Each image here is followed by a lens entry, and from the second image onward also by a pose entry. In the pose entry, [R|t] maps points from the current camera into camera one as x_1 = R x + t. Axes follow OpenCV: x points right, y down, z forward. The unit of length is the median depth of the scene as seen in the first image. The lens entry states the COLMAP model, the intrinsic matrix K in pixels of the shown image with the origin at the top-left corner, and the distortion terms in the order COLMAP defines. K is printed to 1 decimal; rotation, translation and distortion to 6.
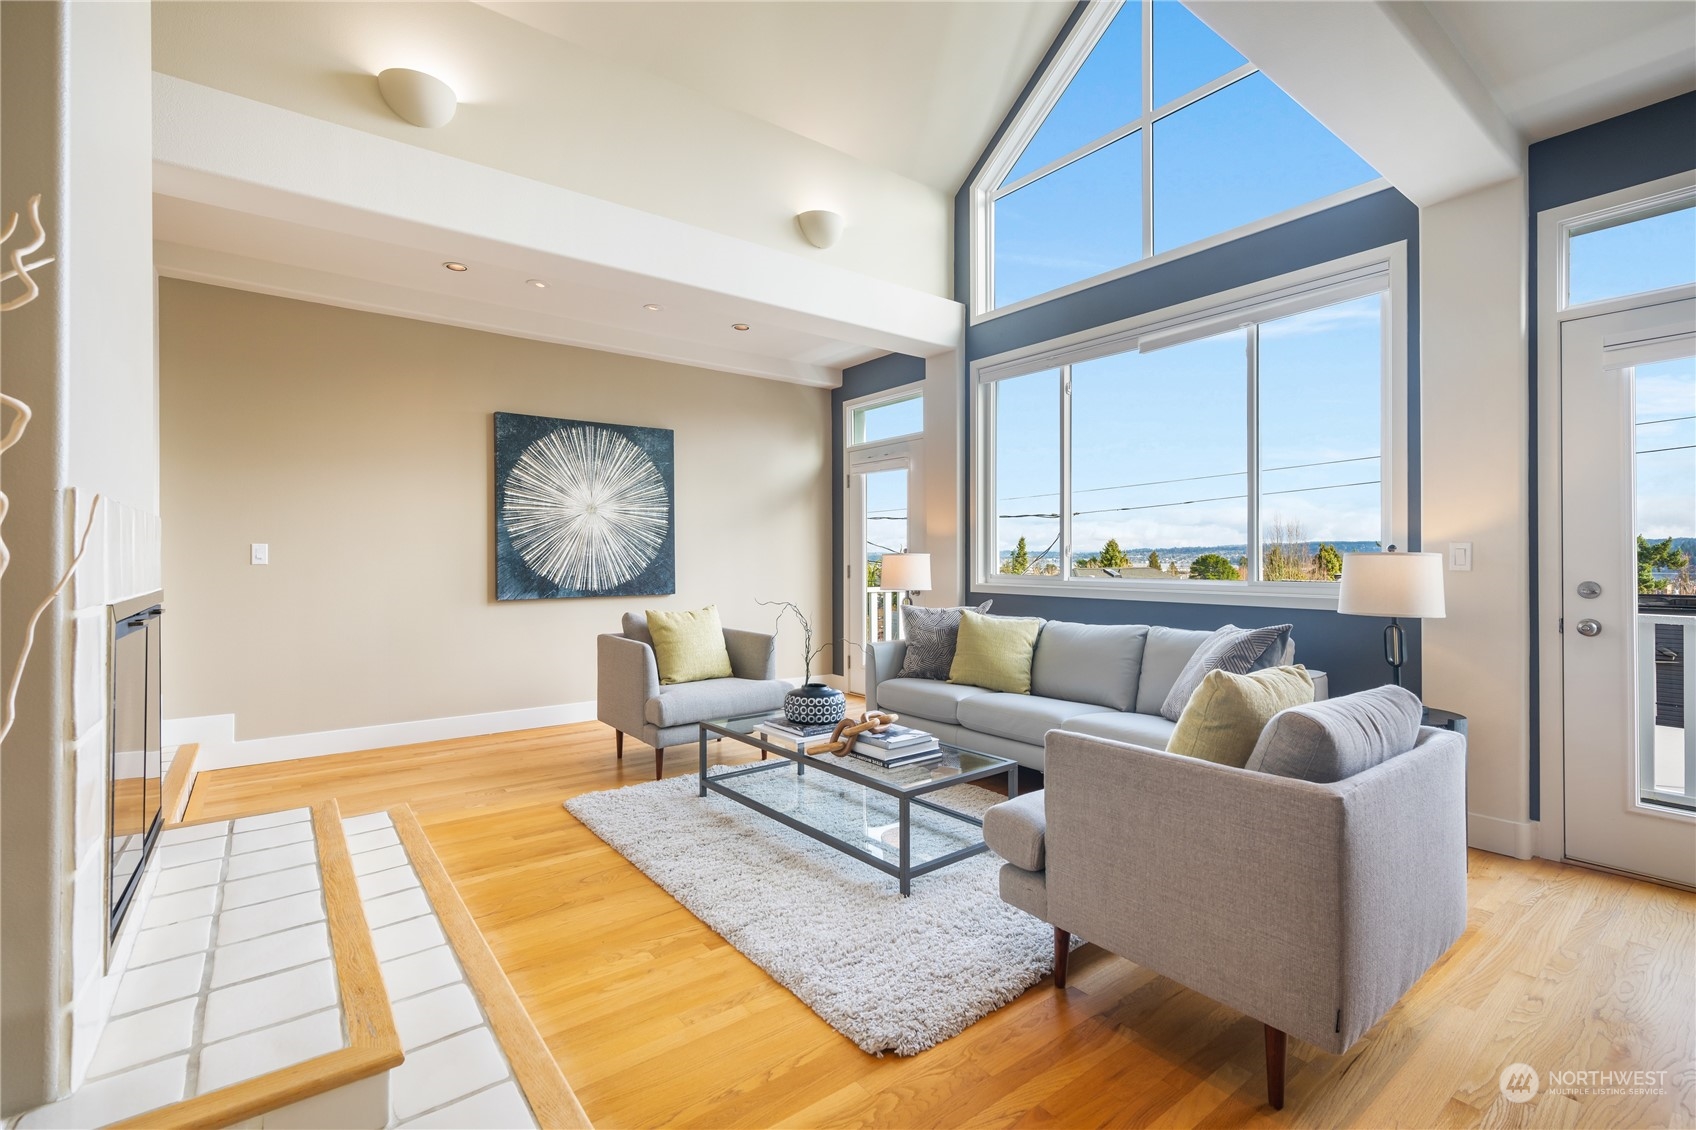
lens RADIAL K [[774.3, 0, 859.7], [0, 774.3, 555.0], [0, 0, 1]] dist [-0.005859, -0.000501]
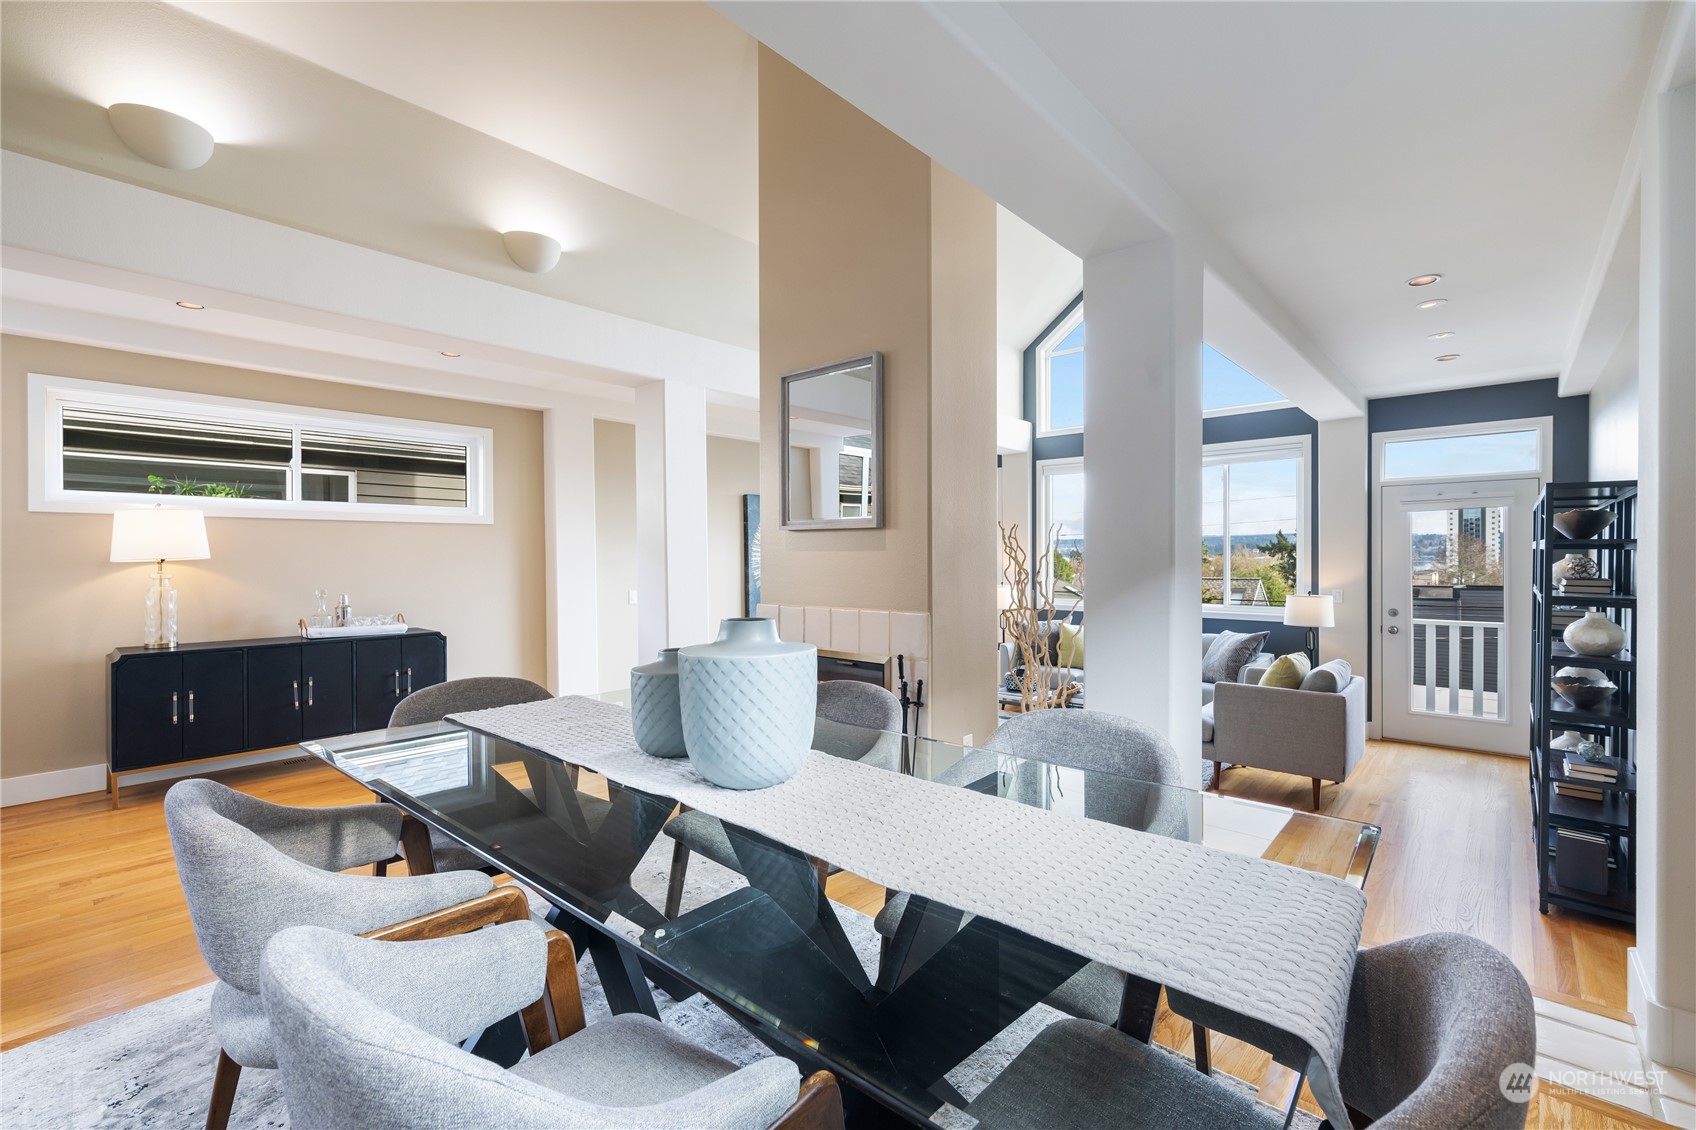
lens RADIAL K [[752.2, 0, 859.9], [0, 752.2, 557.2], [0, 0, 1]] dist [-0.001473, -0.000121]
pose [[0.981367, -0.007810, 0.191985, -0.895054], [0.005395, 0.999900, 0.013100, -0.140743], [-0.192068, -0.011820, 0.981310, -0.755201]]
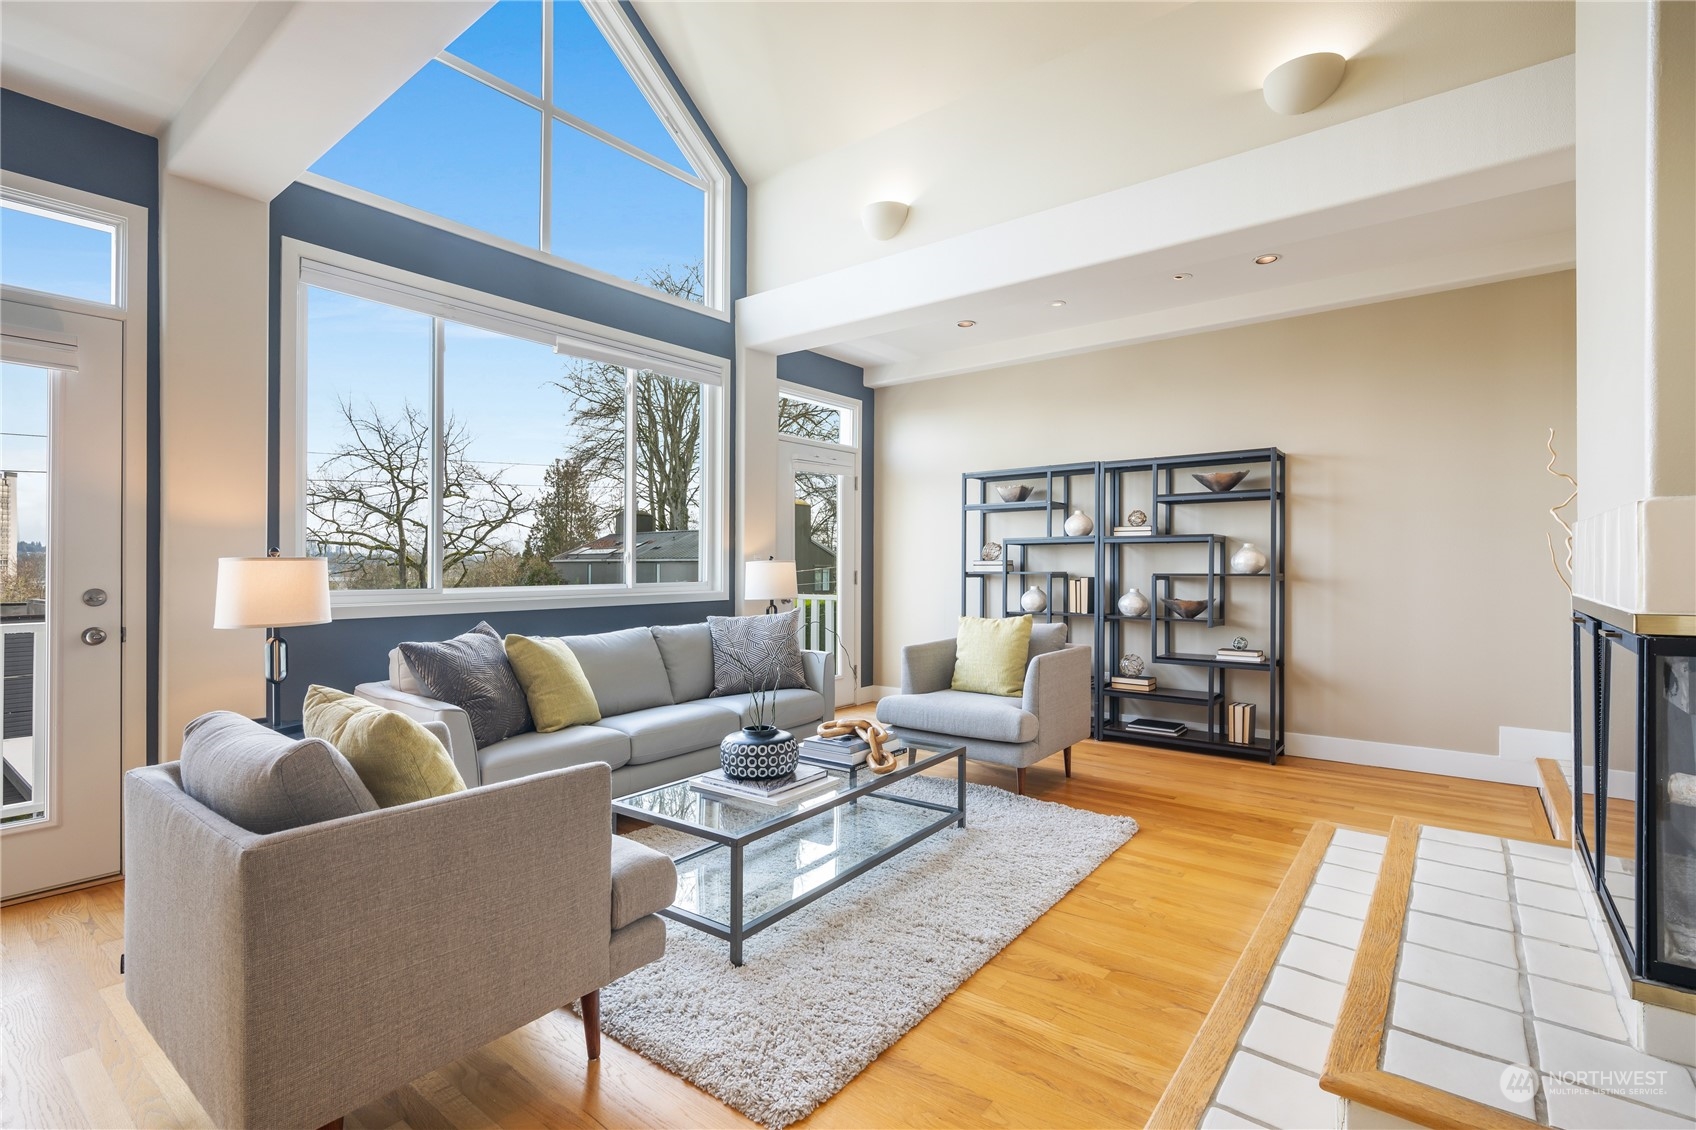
lens RADIAL K [[774.3, 0, 864.4], [0, 774.3, 565.8], [0, 0, 1]] dist [-0.005859, -0.000501]
pose [[-0.257038, -0.002977, 0.966397, -0.979432], [-0.001373, 0.999995, 0.002715, 0.003288], [-0.966400, -0.000629, -0.257041, 1.283984]]
